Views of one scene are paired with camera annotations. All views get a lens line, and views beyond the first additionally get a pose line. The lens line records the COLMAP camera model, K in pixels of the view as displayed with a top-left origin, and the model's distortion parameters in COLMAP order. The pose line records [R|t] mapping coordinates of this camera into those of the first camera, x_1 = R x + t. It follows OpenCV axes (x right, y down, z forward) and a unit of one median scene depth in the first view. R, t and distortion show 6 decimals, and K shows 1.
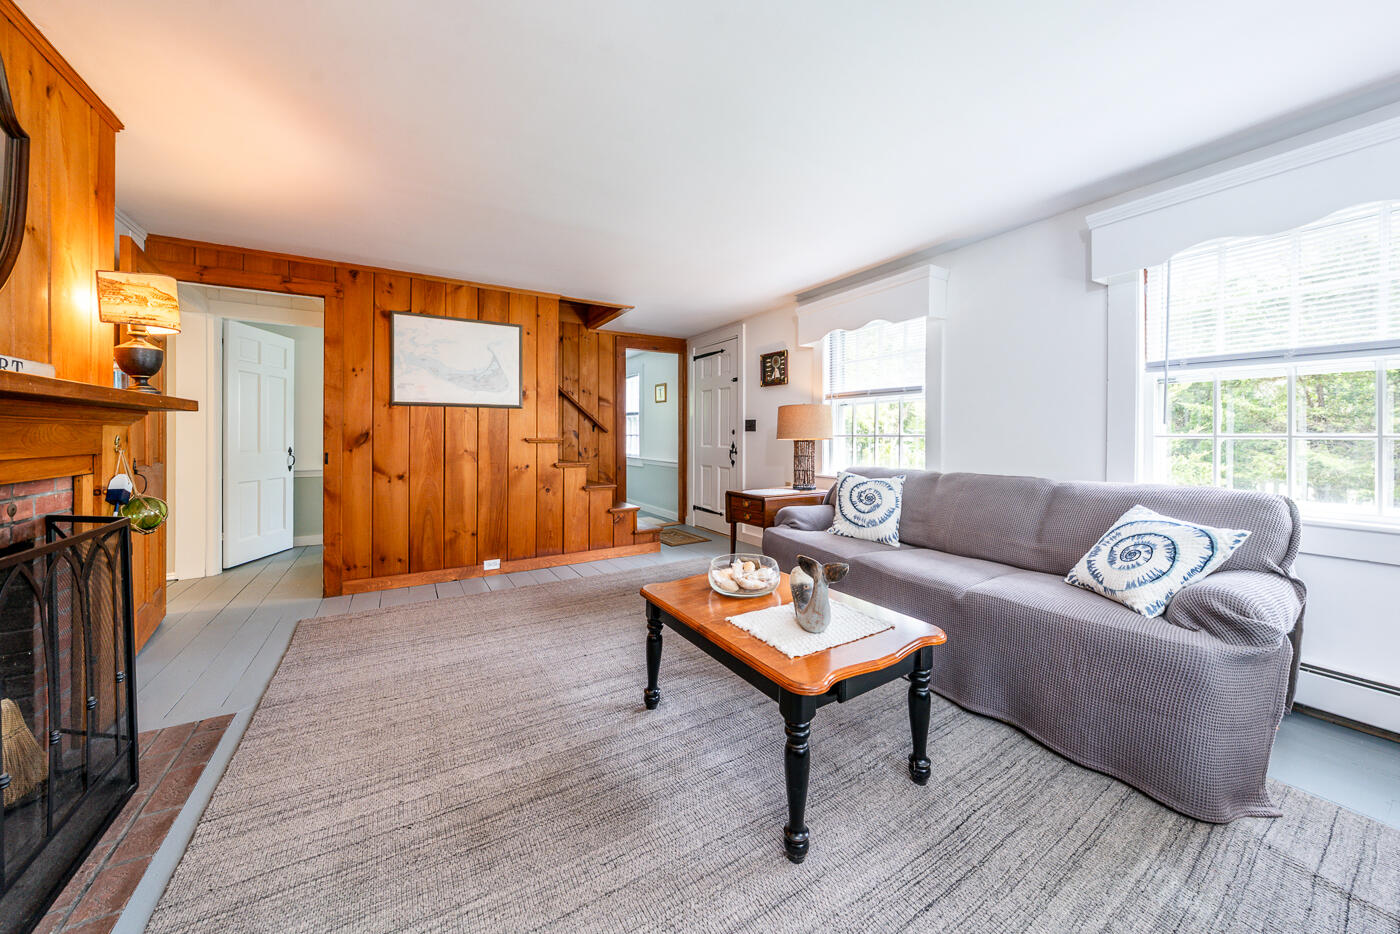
lens RADIAL K [[483.3, 0, 712.9], [0, 483.3, 446.4], [0, 0, 1]] dist [-0.002680, -0.000600]
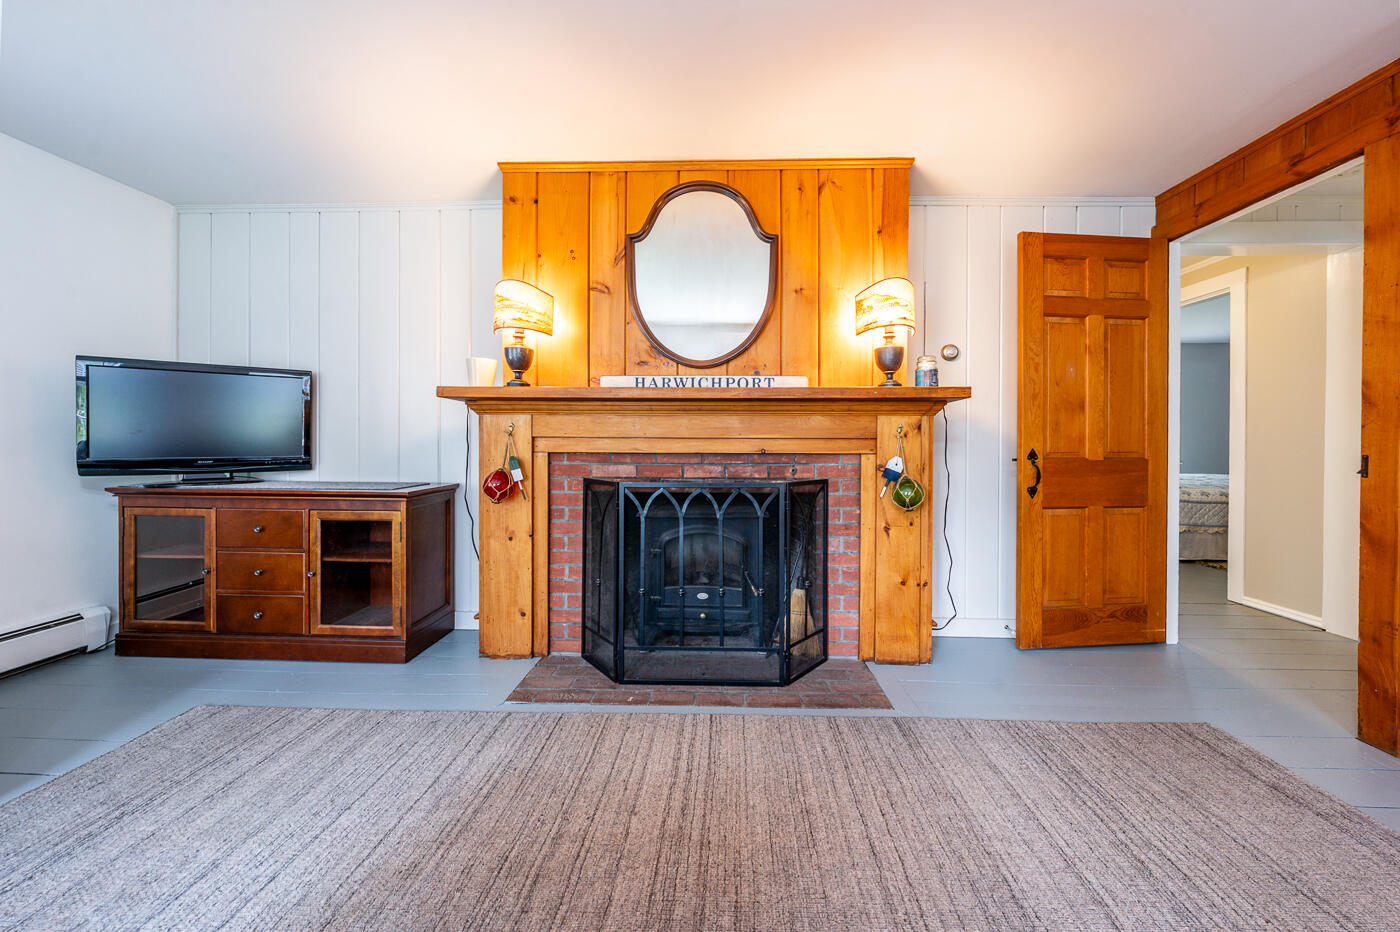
lens RADIAL K [[483.3, 0, 716.3], [0, 483.3, 443.1], [0, 0, 1]] dist [-0.002680, -0.000600]
pose [[-0.563092, -0.002220, -0.826391, 0.004677], [-0.025288, 0.999574, 0.014545, 0.009175], [0.826007, 0.029088, -0.562909, 0.640098]]
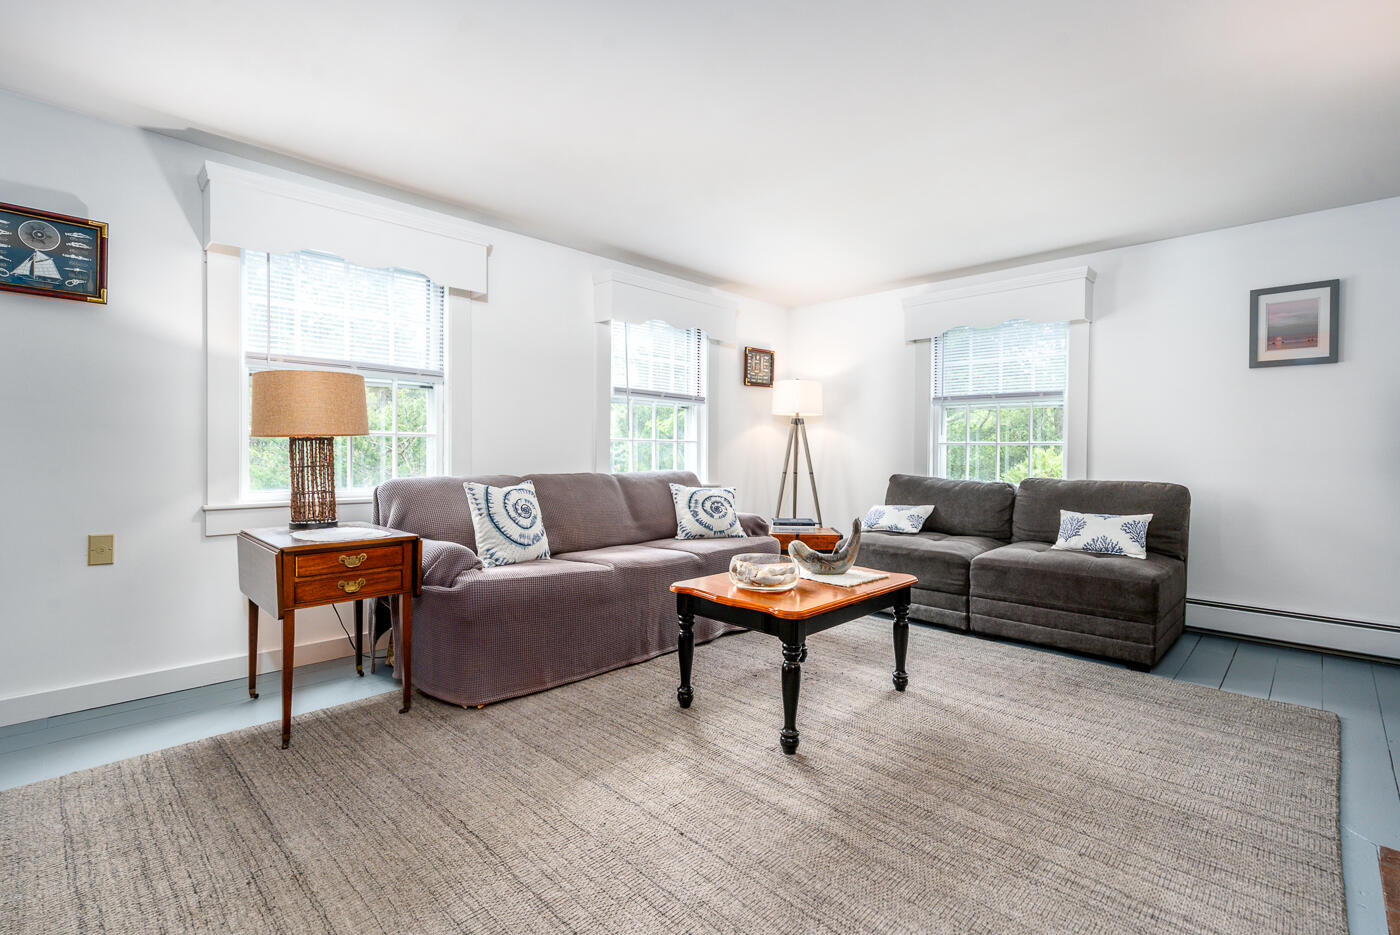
lens RADIAL K [[631.8, 0, 700.4], [0, 631.8, 462.7], [0, 0, 1]] dist [0.003085, -0.000304]
pose [[-0.222384, -0.020473, 0.974744, -0.621909], [0.014144, 0.999607, 0.024222, 0.004103], [-0.974856, 0.019173, -0.222007, 0.746034]]
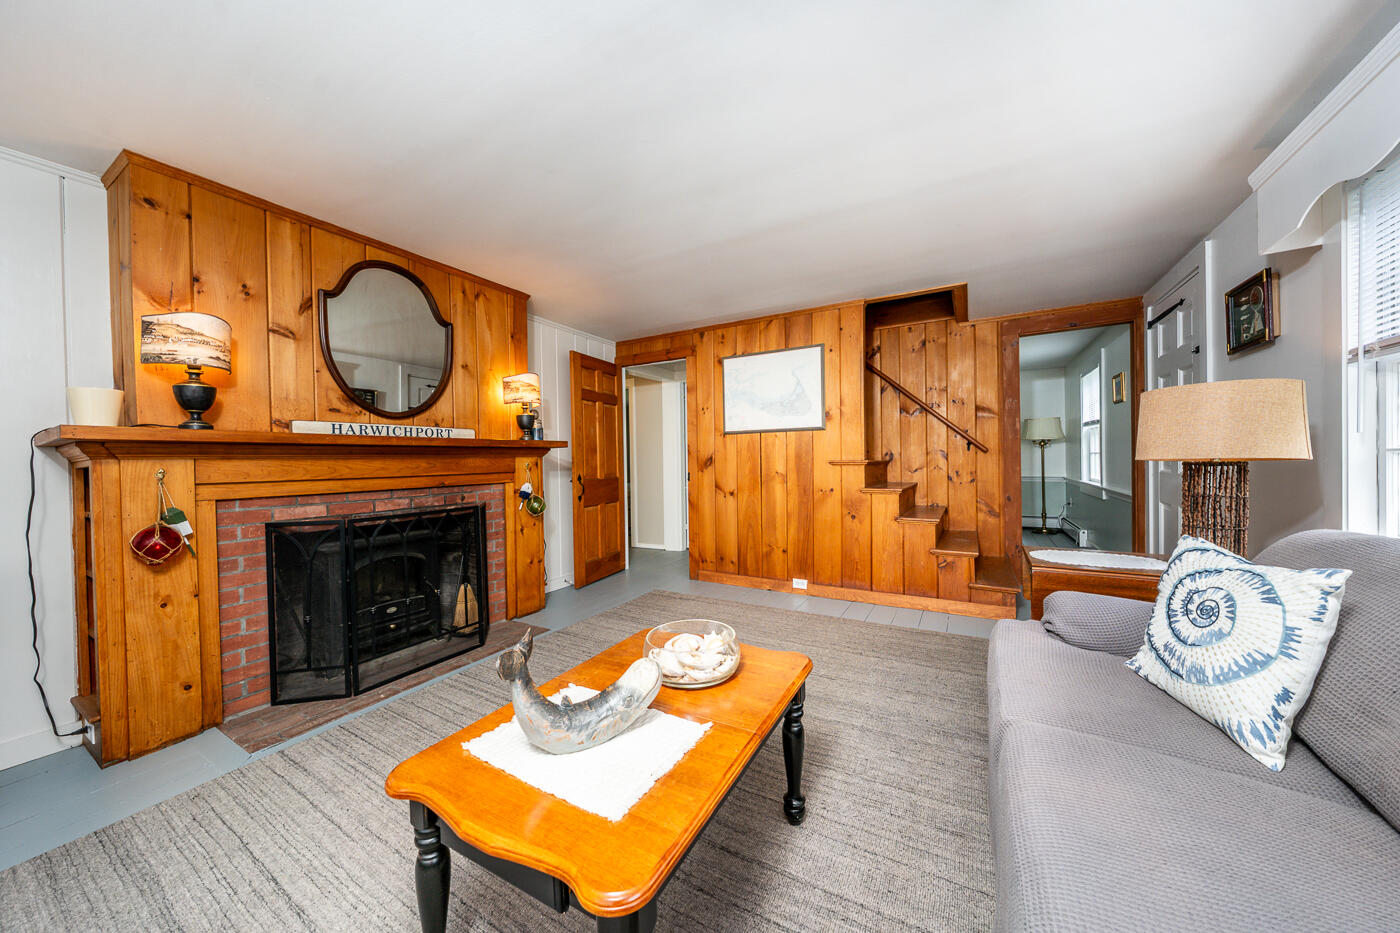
lens RADIAL K [[483.3, 0, 701.2], [0, 483.3, 472.3], [0, 0, 1]] dist [-0.002680, -0.000600]
pose [[0.467826, 0.015054, -0.883692, 0.370006], [-0.004135, 0.999881, 0.014844, -0.007462], [0.883811, -0.003291, 0.467833, 0.353262]]
